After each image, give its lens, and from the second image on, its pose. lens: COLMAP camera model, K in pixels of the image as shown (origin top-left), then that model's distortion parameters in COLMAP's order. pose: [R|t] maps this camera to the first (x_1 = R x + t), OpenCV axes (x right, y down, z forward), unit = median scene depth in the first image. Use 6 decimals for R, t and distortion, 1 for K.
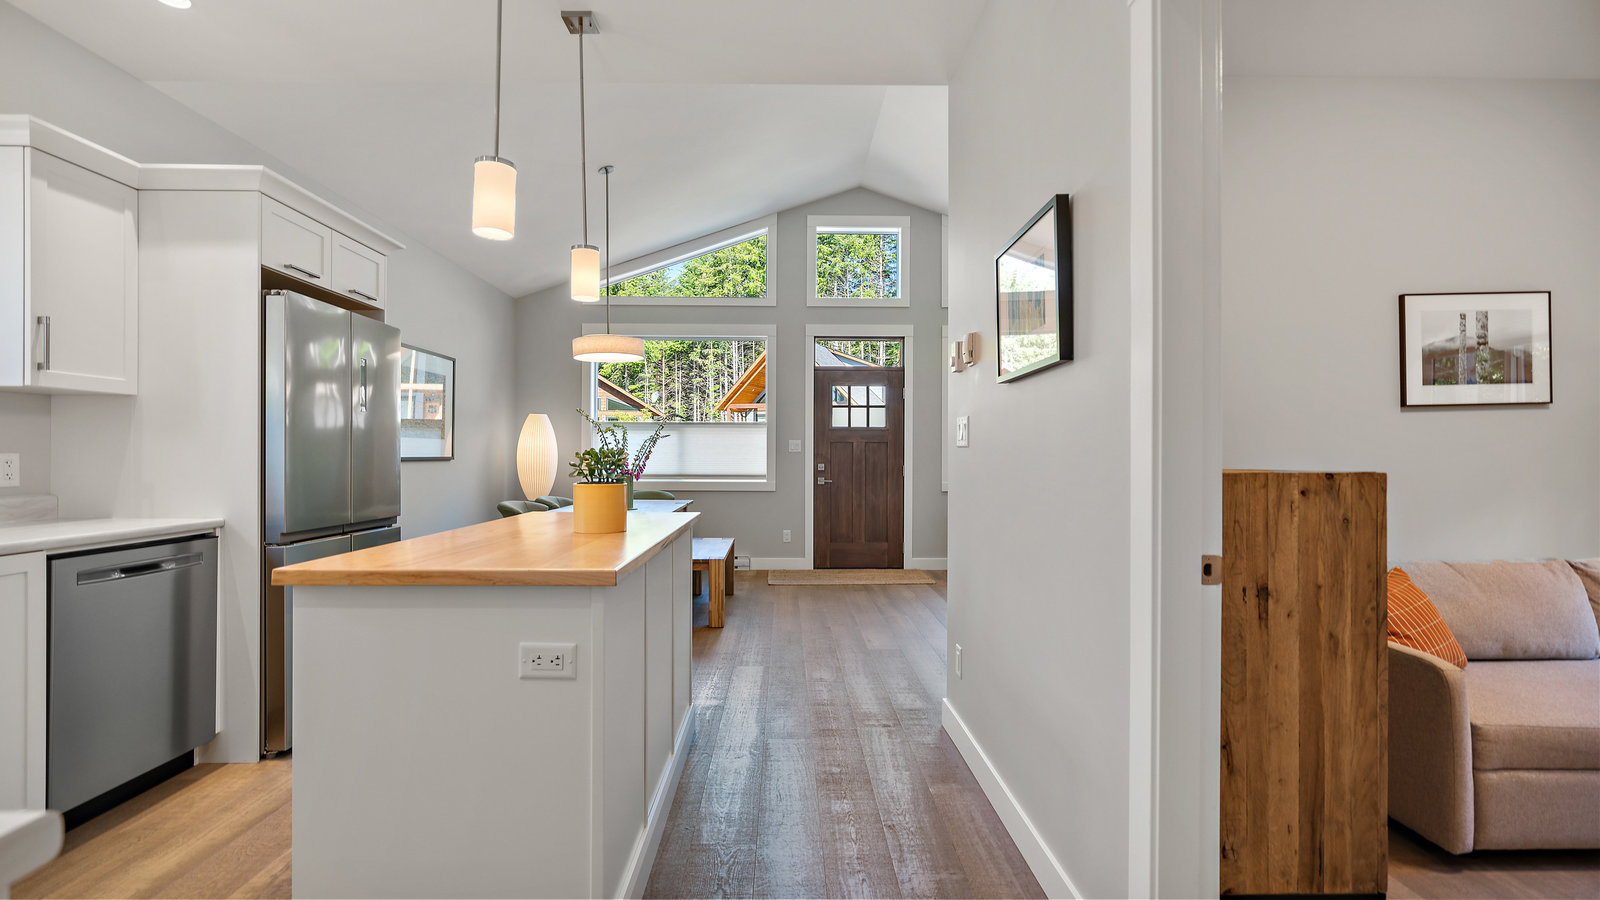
lens RADIAL K [[719.3, 0, 794.2], [0, 719.3, 456.9], [0, 0, 1]] dist [-0.008854, 0.004710]
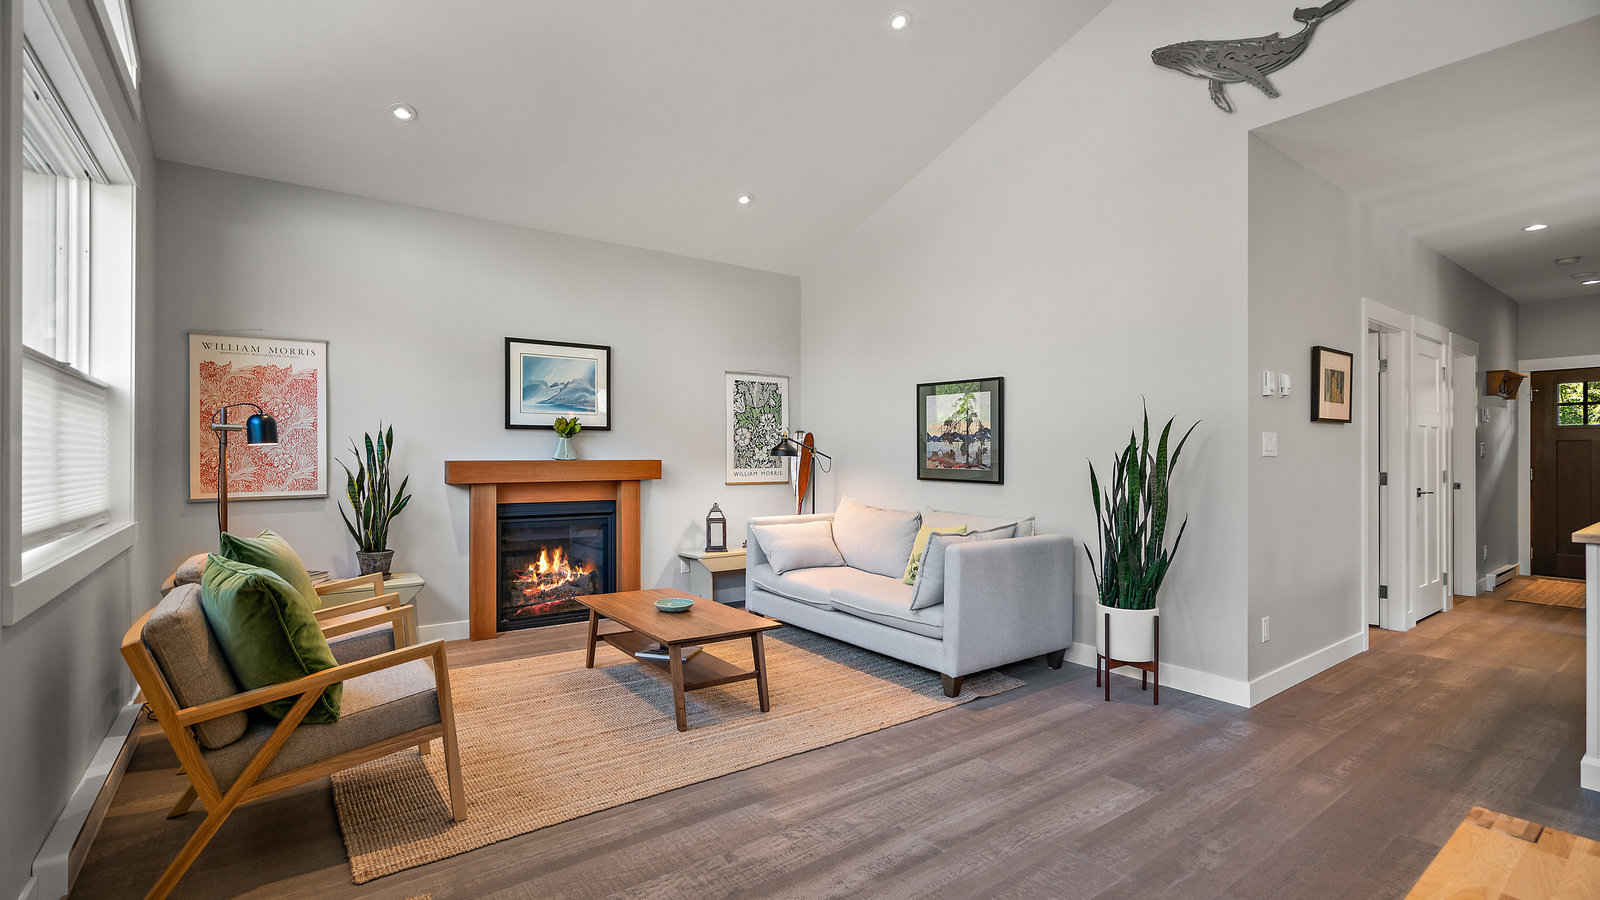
lens RADIAL K [[719.3, 0, 794.2], [0, 719.3, 456.9], [0, 0, 1]] dist [-0.008854, 0.004710]
pose [[-0.584177, -0.002124, 0.811623, -0.117194], [-0.001058, 0.999998, 0.001856, -0.005189], [-0.811625, 0.000225, -0.584178, 0.937604]]
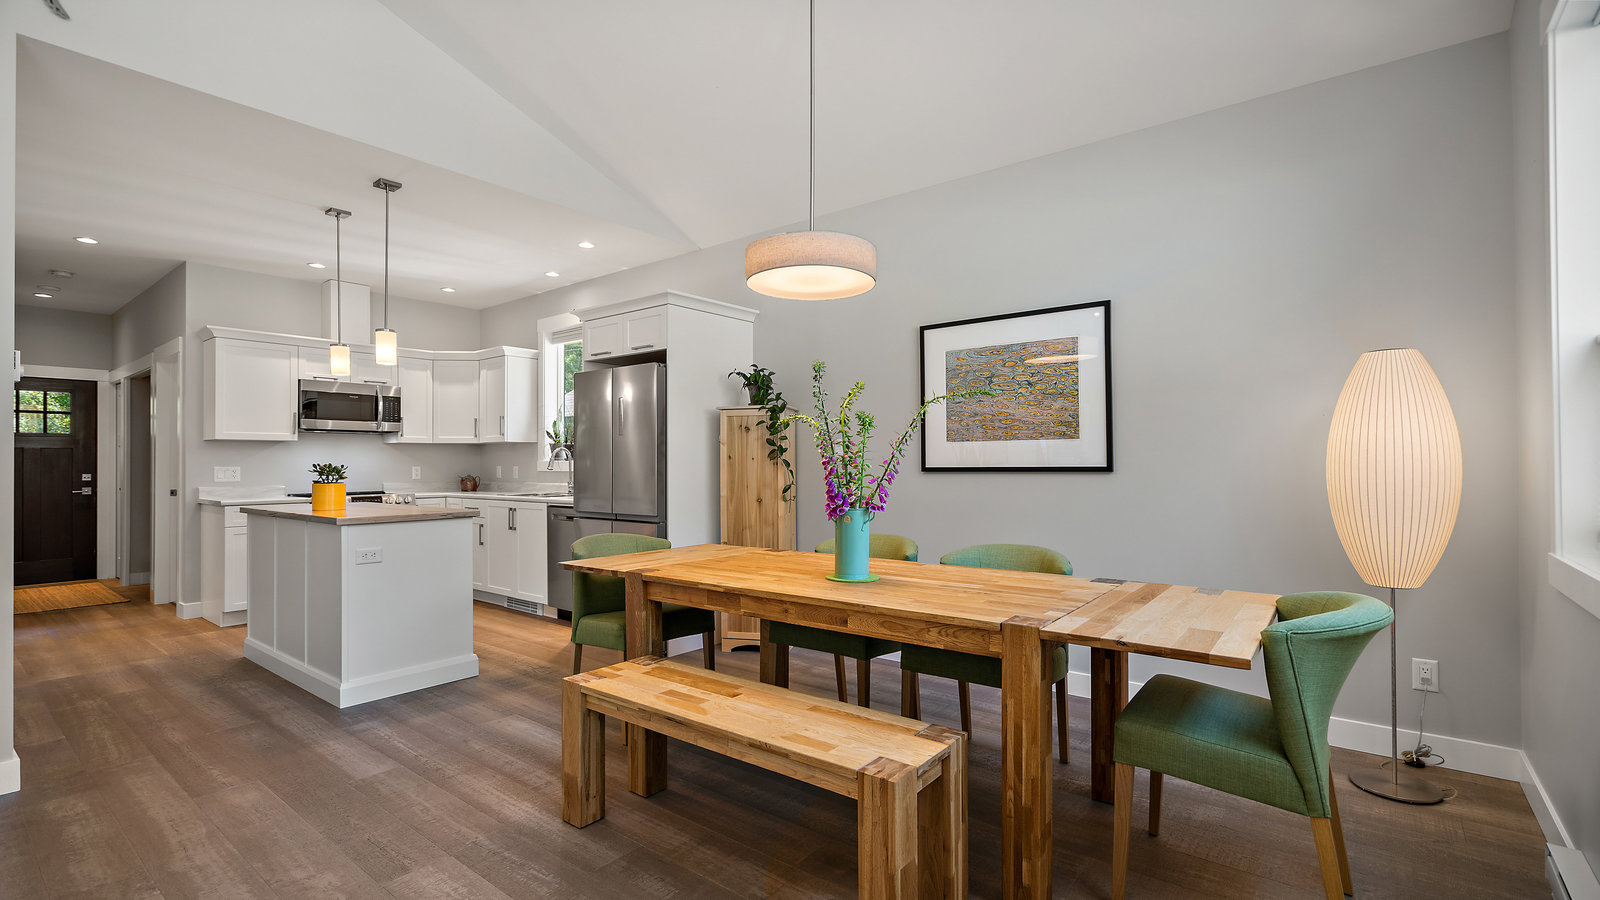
lens RADIAL K [[719.3, 0, 794.2], [0, 719.3, 456.9], [0, 0, 1]] dist [-0.008854, 0.004710]
pose [[-0.639652, -0.005898, -0.768642, 0.115904], [0.002903, 0.999945, -0.010088, -0.002048], [0.768659, -0.008684, -0.639599, 0.948917]]
